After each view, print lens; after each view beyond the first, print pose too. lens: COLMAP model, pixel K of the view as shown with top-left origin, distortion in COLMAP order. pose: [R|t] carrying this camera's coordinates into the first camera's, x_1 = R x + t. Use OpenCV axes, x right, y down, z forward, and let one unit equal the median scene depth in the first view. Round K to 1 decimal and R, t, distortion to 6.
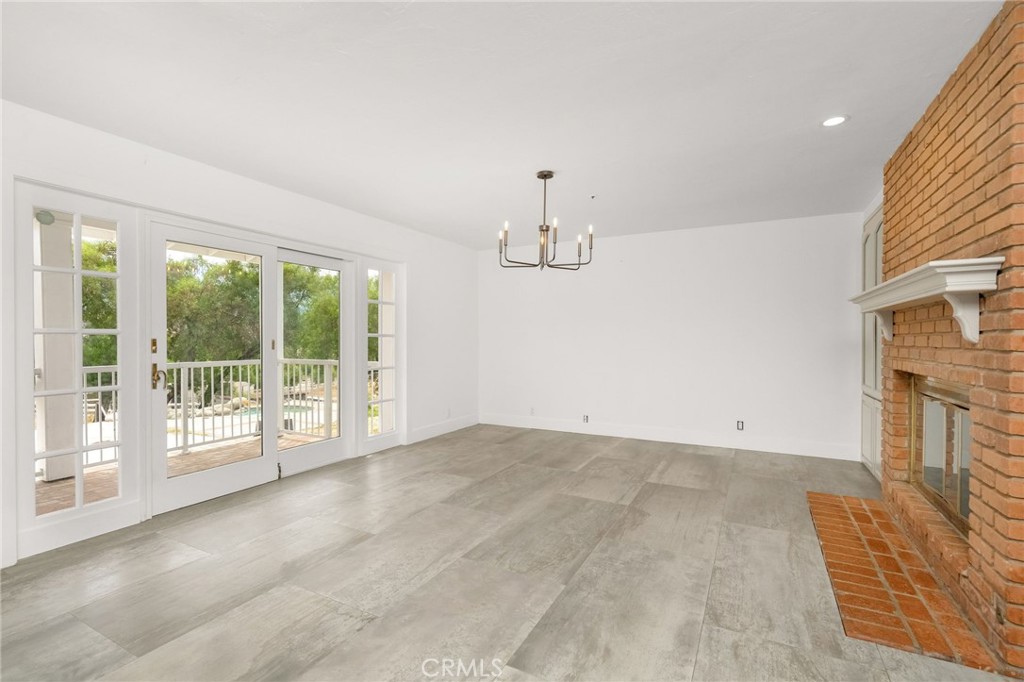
lens RADIAL K [[469.7, 0, 502.9], [0, 469.7, 345.9], [0, 0, 1]] dist [-0.000437, -0.000067]
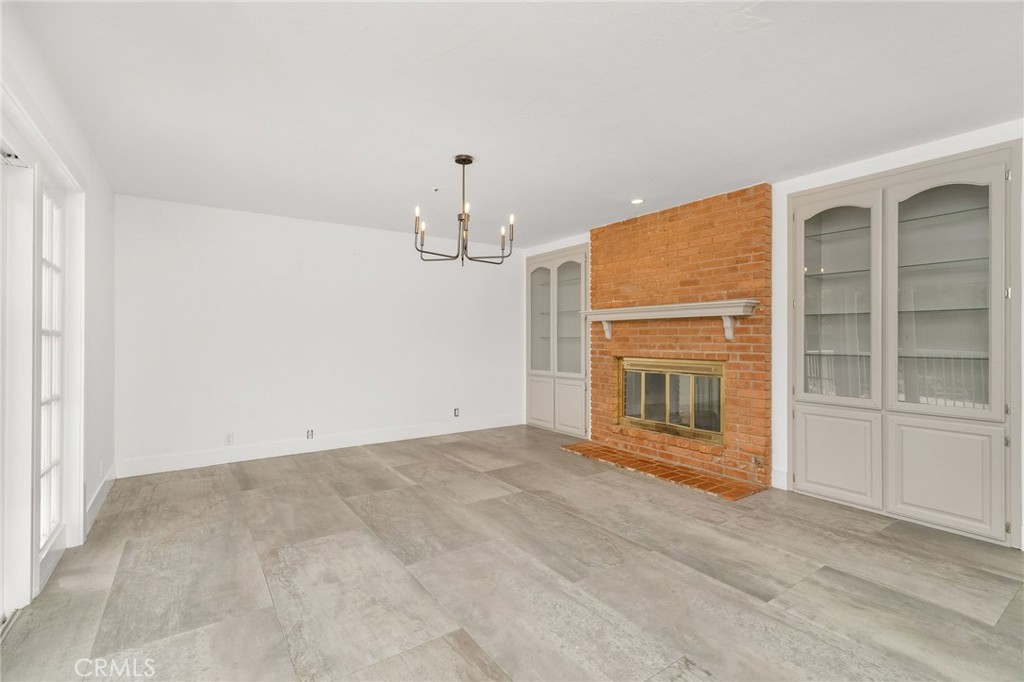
lens RADIAL K [[469.7, 0, 507.3], [0, 469.7, 334.7], [0, 0, 1]] dist [-0.000437, -0.000067]
pose [[0.445002, 0.007089, 0.895501, -0.822504], [0.015191, 0.999765, -0.015463, -0.006727], [-0.895401, 0.020484, 0.444790, 0.615340]]
